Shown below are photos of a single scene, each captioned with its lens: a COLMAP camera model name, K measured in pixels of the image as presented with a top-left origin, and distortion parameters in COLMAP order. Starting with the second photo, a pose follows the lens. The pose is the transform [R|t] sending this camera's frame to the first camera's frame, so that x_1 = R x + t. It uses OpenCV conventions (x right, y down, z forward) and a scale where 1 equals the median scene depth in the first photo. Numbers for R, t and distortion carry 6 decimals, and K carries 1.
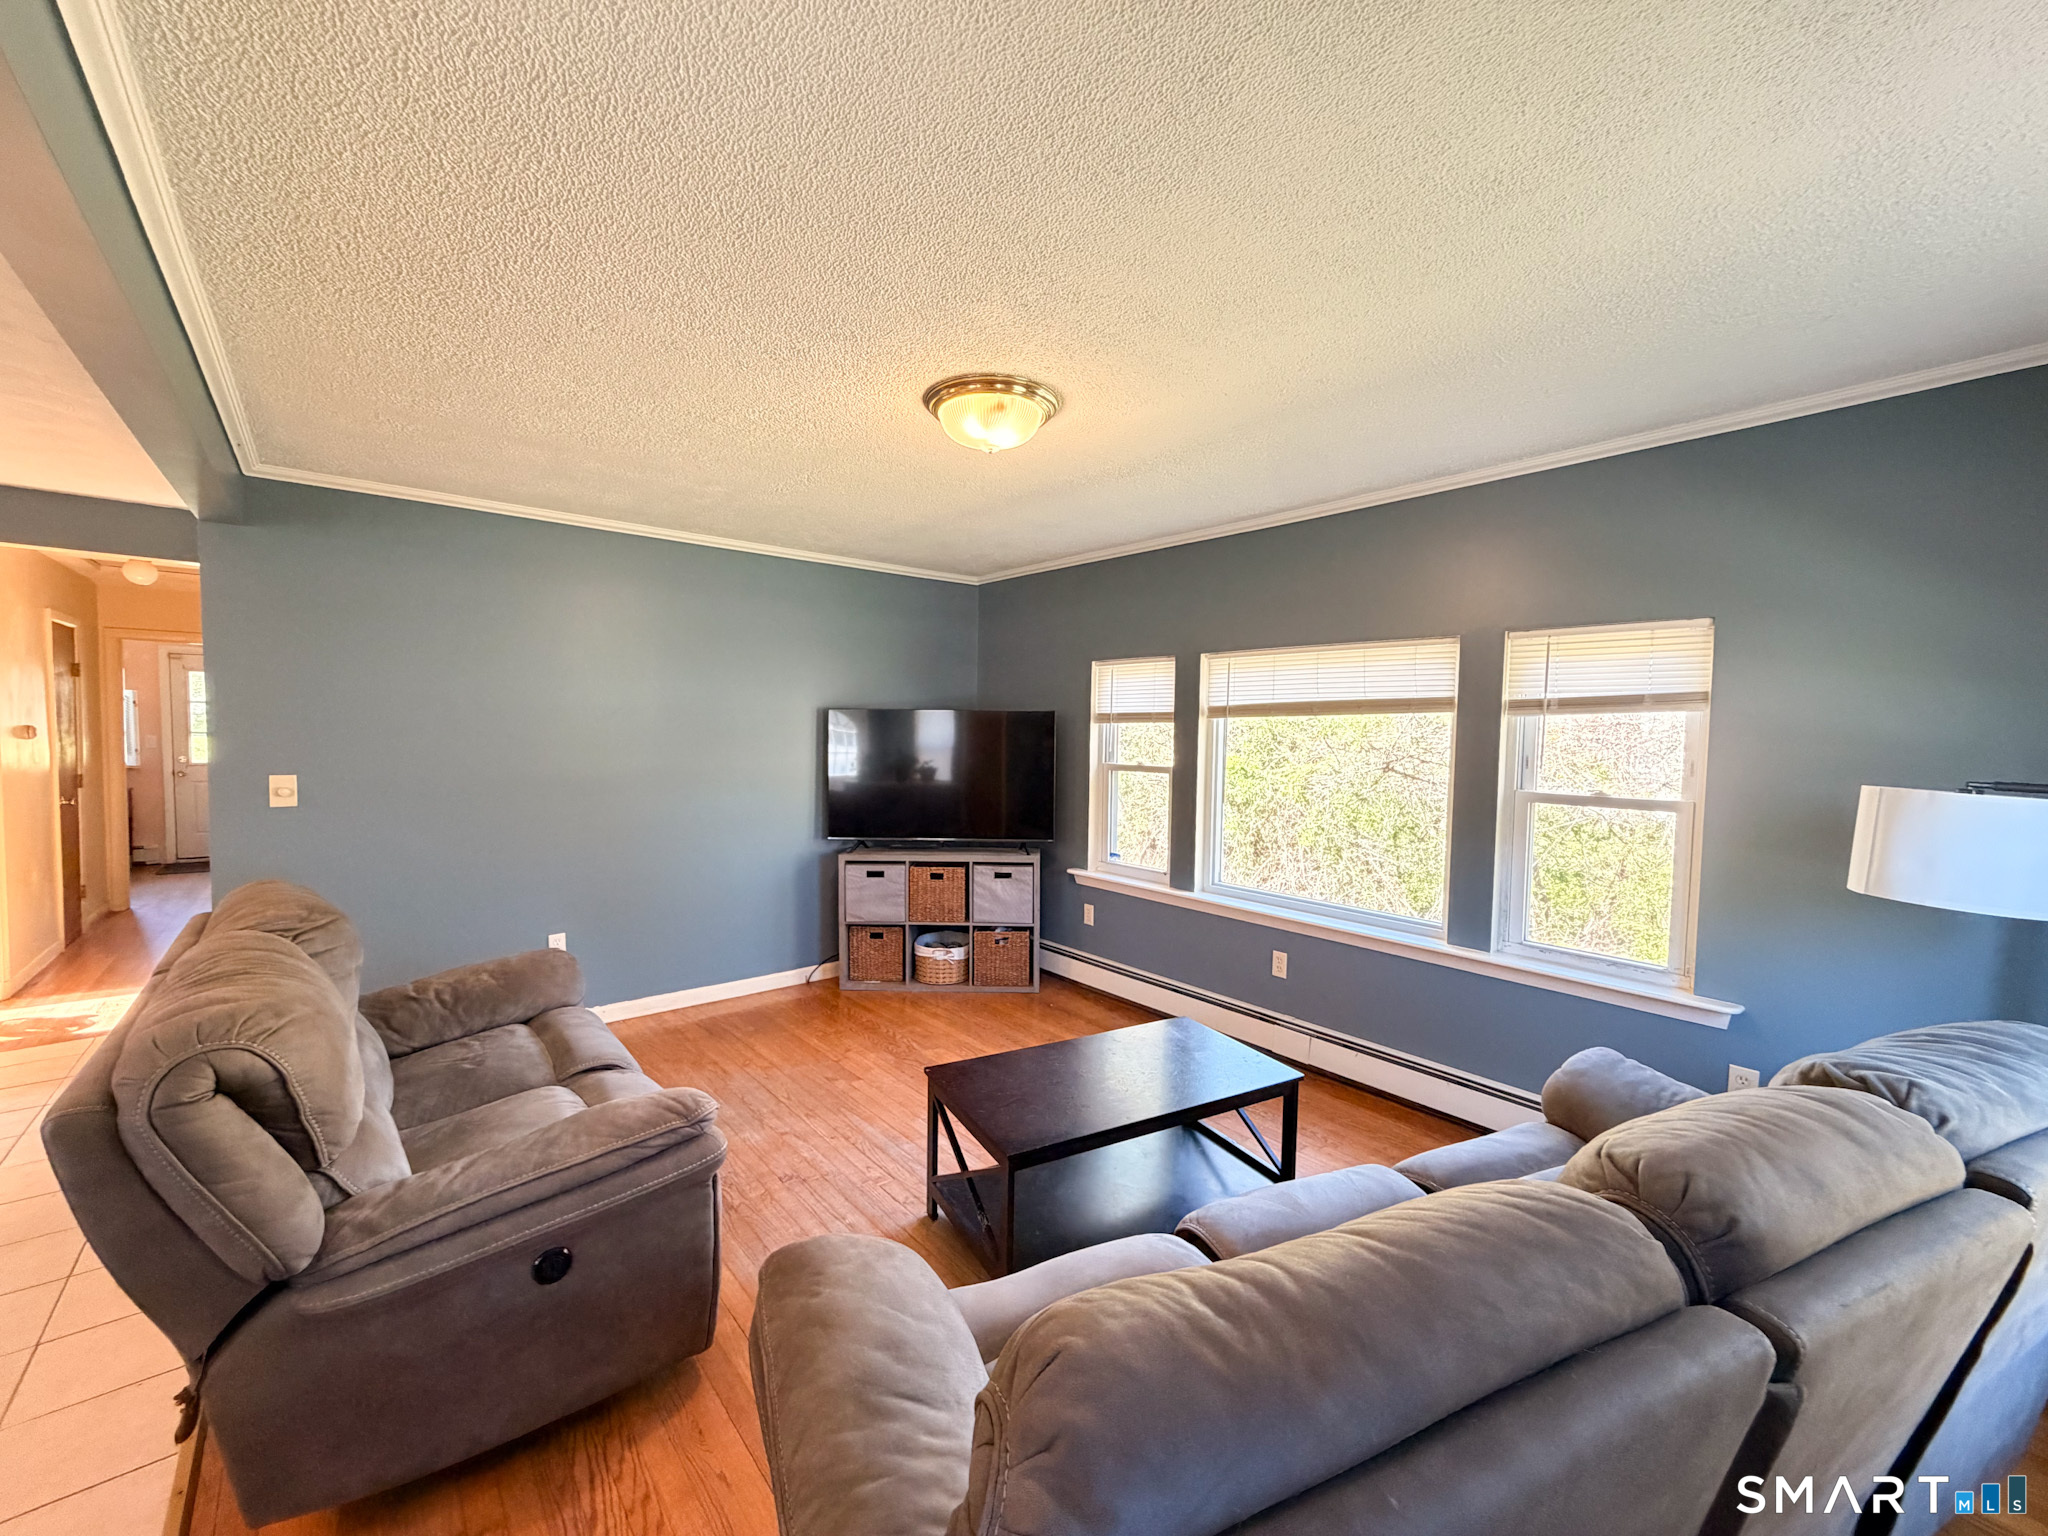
lens RADIAL K [[819.1, 0, 1024.3], [0, 819.1, 766.7], [0, 0, 1]] dist [0.000788, -0.000350]
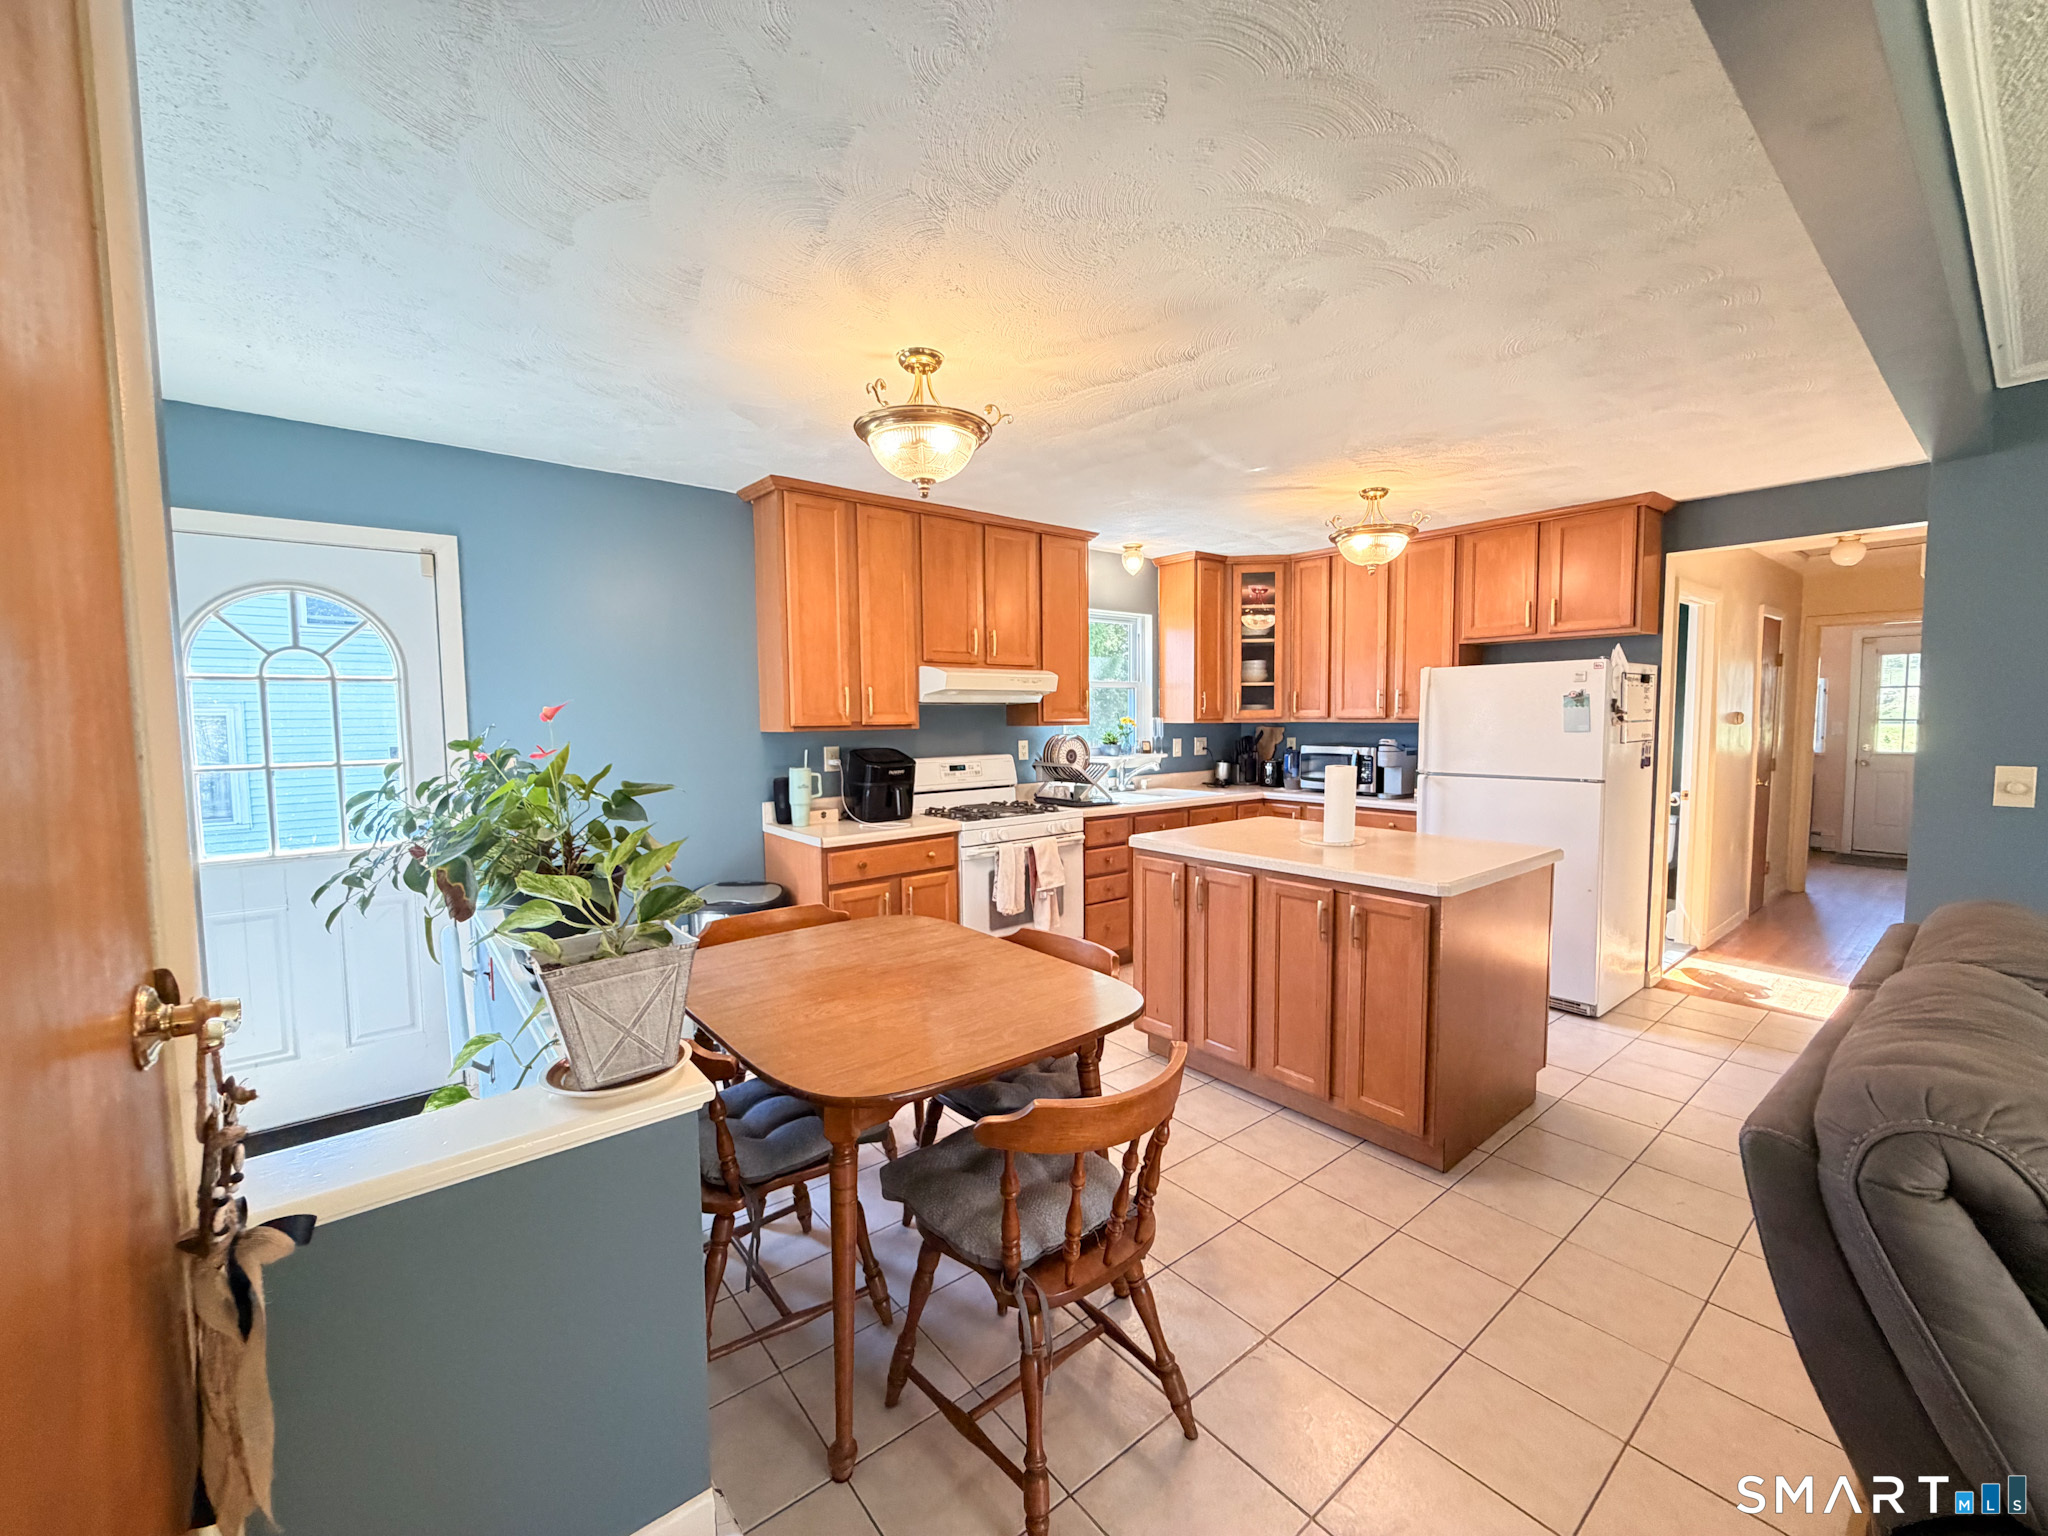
lens RADIAL K [[819.1, 0, 1022.5], [0, 819.1, 768.5], [0, 0, 1]] dist [0.000788, -0.000350]
pose [[-0.022964, 0.051137, -0.998428, -0.152663], [-0.038364, 0.997910, 0.051992, 0.011418], [0.999000, 0.039497, -0.020954, 0.108688]]
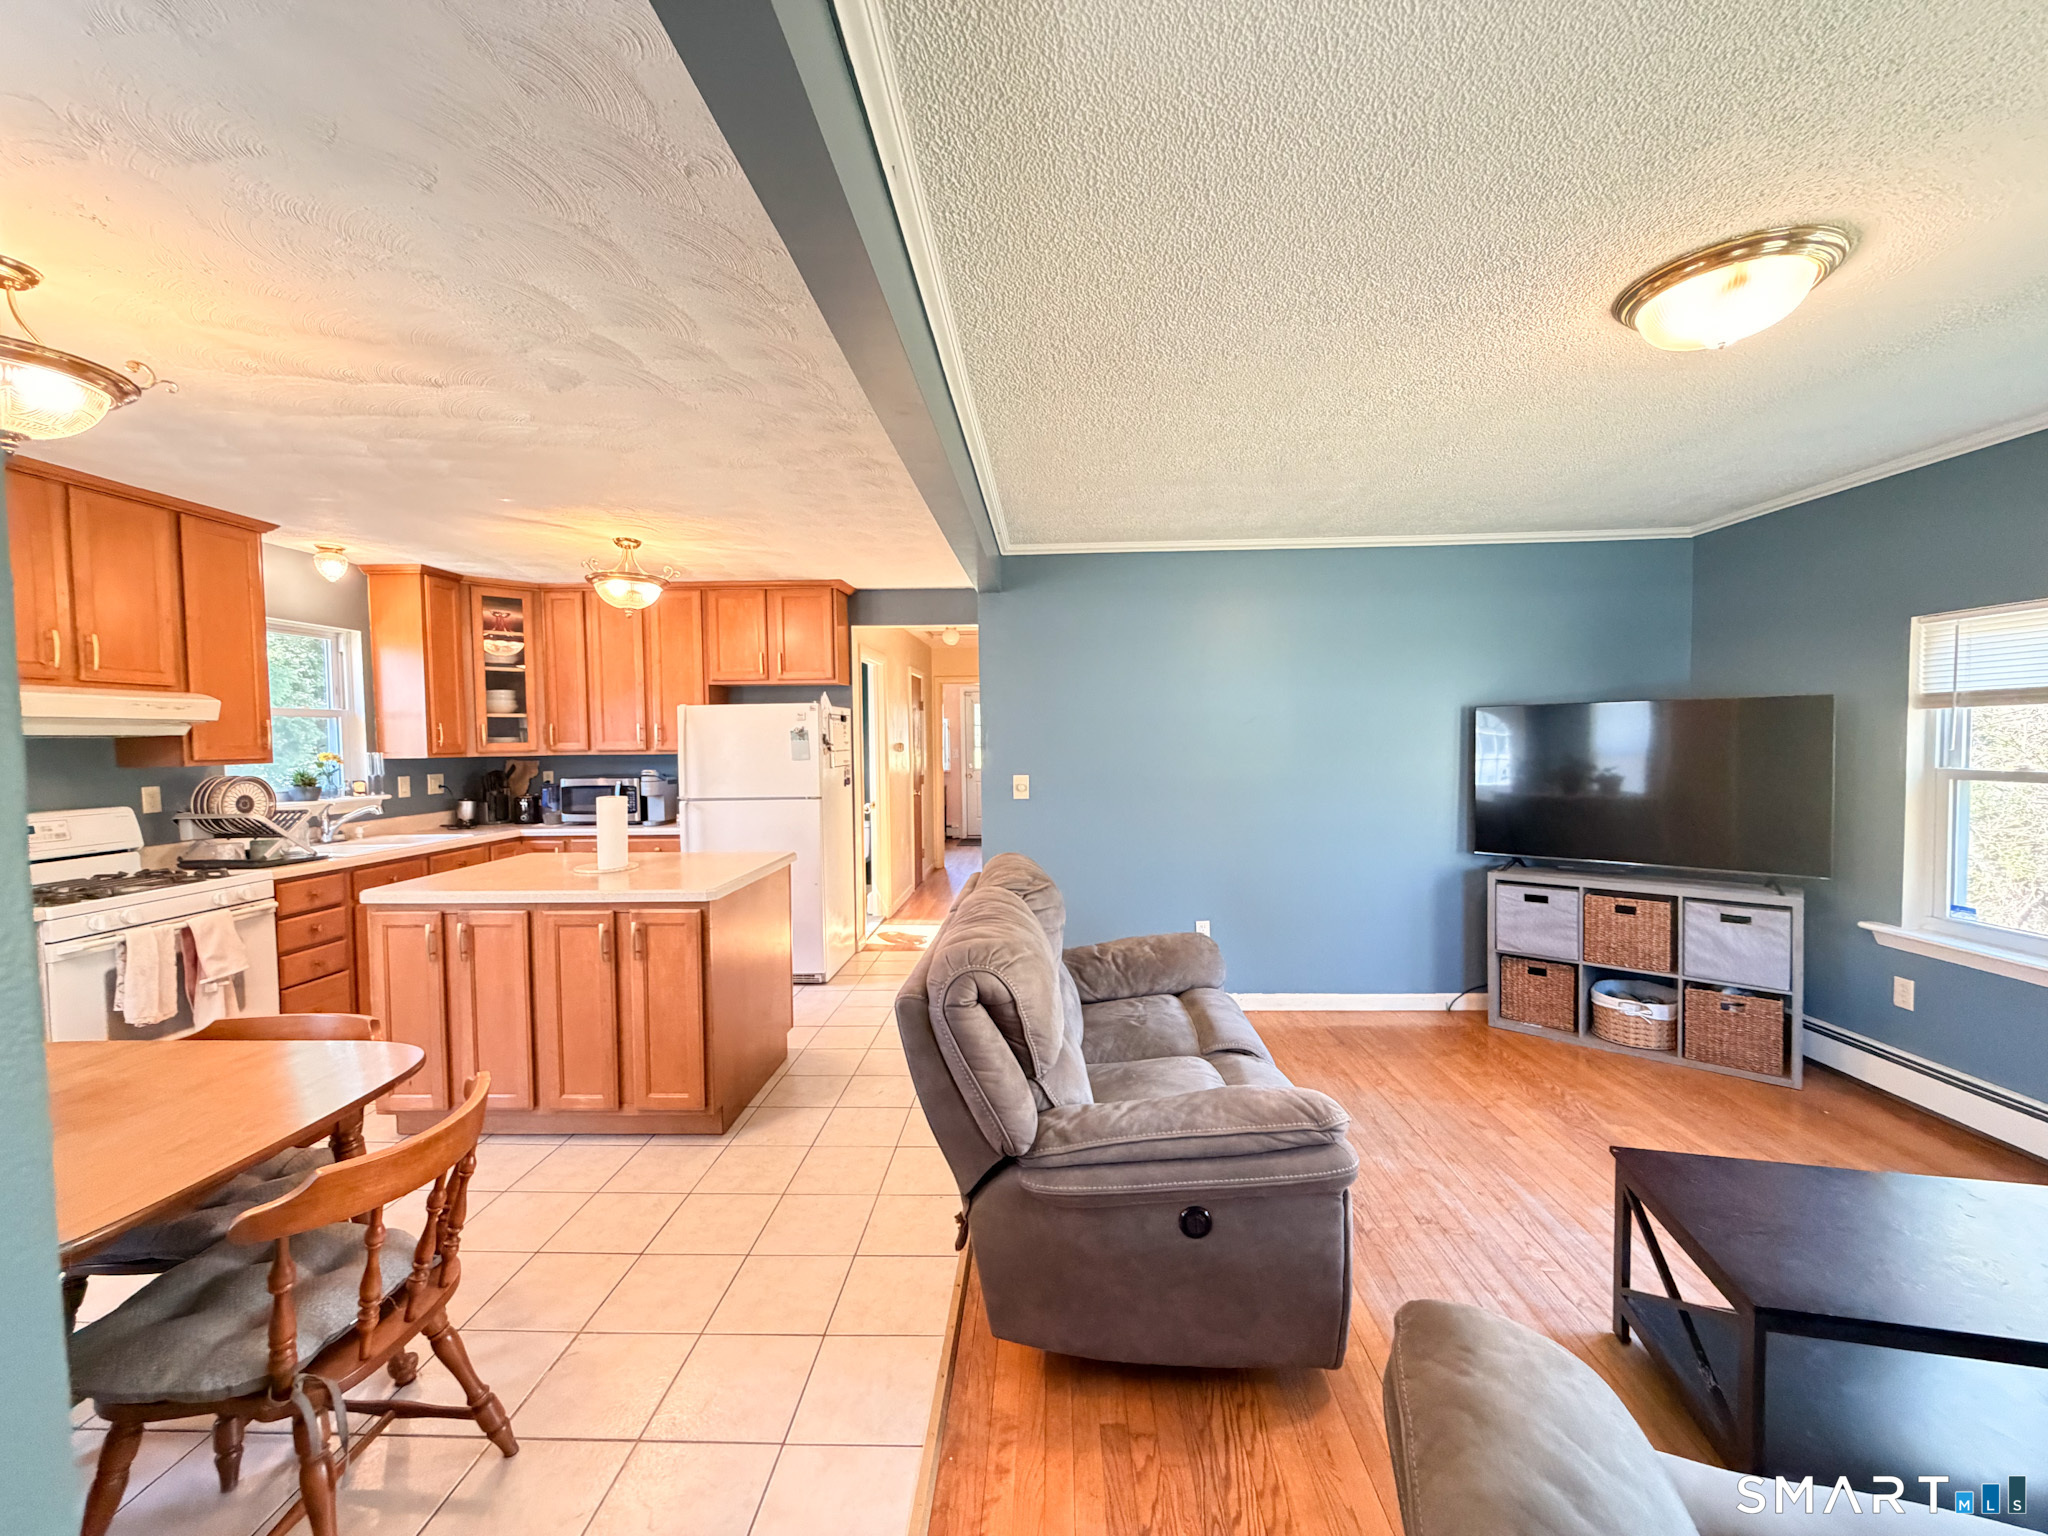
lens RADIAL K [[819.1, 0, 1025.6], [0, 819.1, 768.0], [0, 0, 1]] dist [0.000788, -0.000350]
pose [[0.742554, 0.002339, -0.669782, -0.010679], [-0.008640, 0.999944, -0.006087, 0.009398], [0.669730, 0.010307, 0.742533, 0.022962]]
